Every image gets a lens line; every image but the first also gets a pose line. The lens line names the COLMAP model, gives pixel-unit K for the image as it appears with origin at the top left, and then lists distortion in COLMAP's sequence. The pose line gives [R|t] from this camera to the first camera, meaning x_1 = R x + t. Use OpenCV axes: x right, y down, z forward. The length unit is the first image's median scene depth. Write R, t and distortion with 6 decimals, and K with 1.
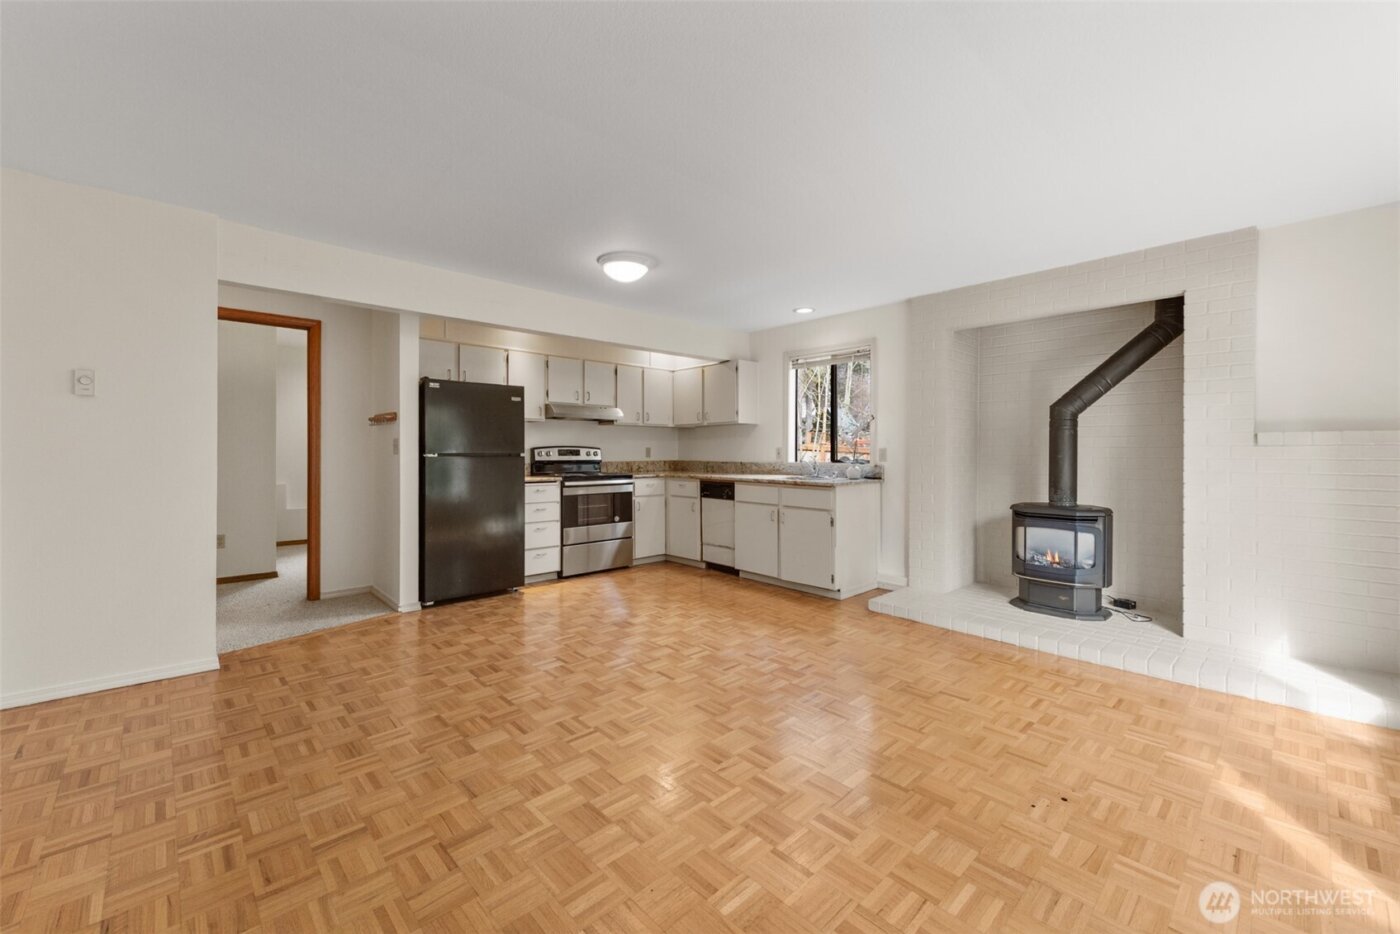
lens RADIAL K [[556.5, 0, 699.3], [0, 556.5, 460.2], [0, 0, 1]] dist [0.010551, -0.002752]
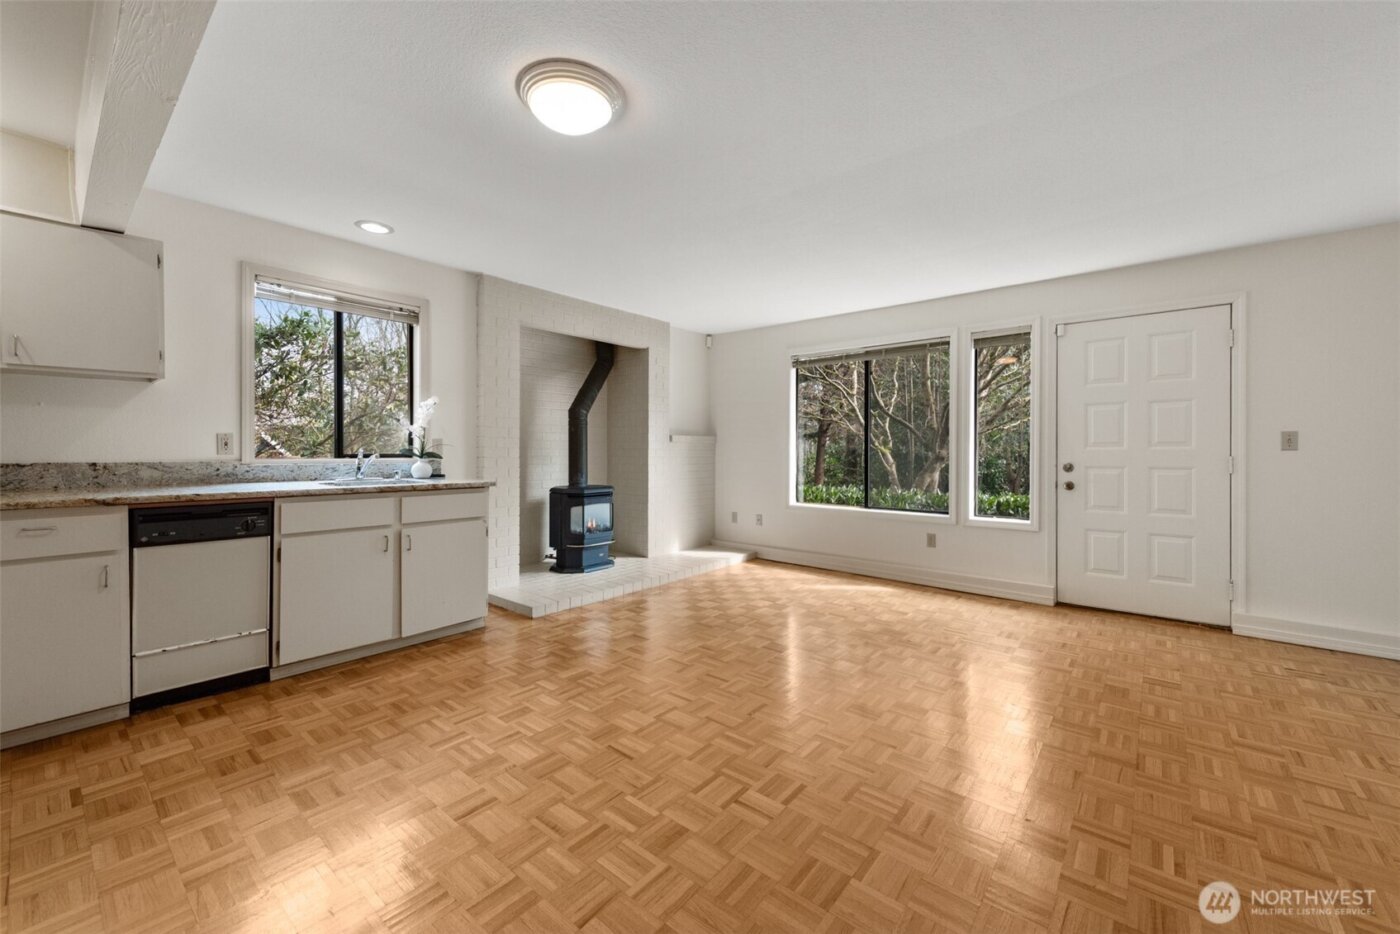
lens RADIAL K [[556.5, 0, 698.2], [0, 556.5, 454.2], [0, 0, 1]] dist [0.010551, -0.002752]
pose [[-0.116616, -0.012578, 0.993097, -0.647473], [0.008763, 0.999868, 0.013693, -0.008871], [-0.993138, 0.010300, -0.116490, 0.868702]]
